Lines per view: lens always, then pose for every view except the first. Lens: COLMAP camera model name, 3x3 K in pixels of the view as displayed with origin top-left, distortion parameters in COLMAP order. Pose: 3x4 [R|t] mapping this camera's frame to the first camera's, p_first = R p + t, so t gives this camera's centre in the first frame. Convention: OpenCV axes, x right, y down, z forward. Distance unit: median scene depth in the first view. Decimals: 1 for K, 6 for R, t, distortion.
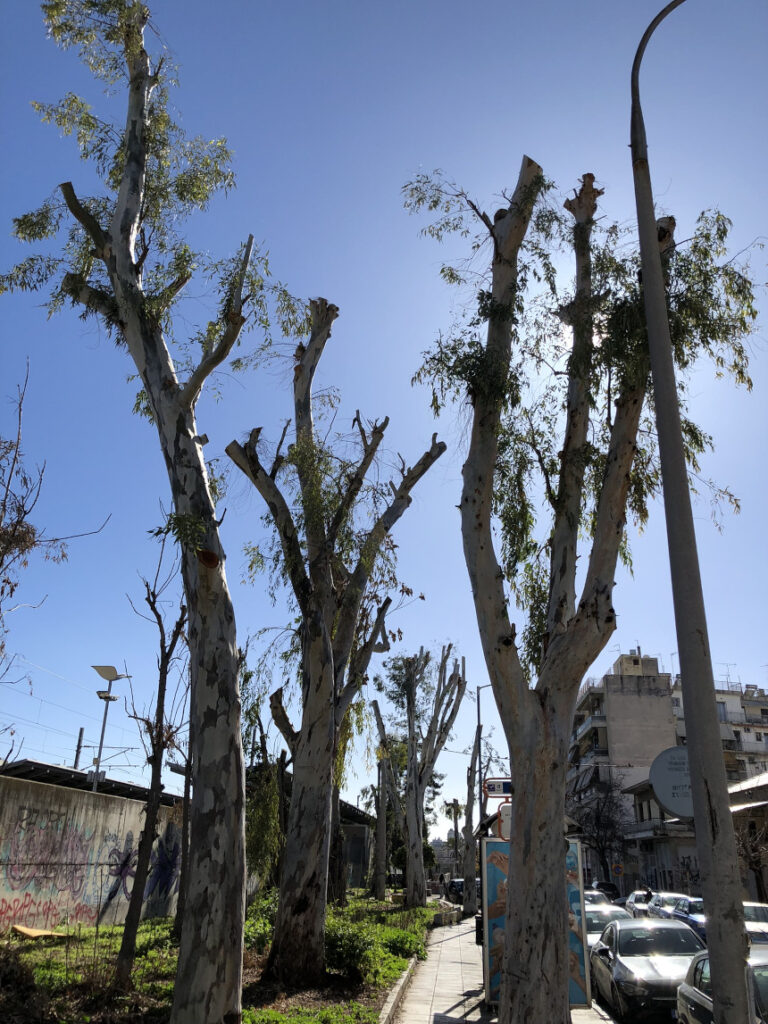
lens RADIAL K [[846.8, 0, 388.2], [0, 846.8, 516.5], [0, 0, 1]] dist [0.003483, -0.007575]
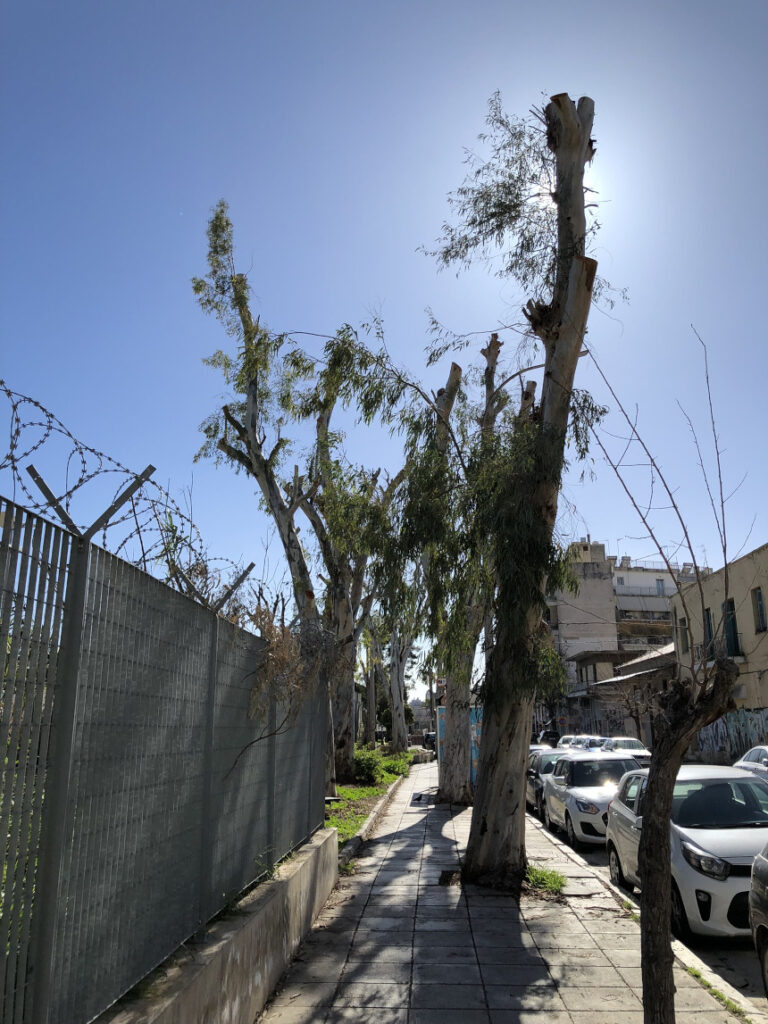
lens RADIAL K [[846.8, 0, 381.6], [0, 846.8, 507.9], [0, 0, 1]] dist [0.003483, -0.007575]
pose [[0.999430, -0.026731, 0.020611, -0.016446], [0.023592, 0.989893, 0.139839, -0.132440], [-0.024141, -0.139273, 0.989960, -0.327601]]
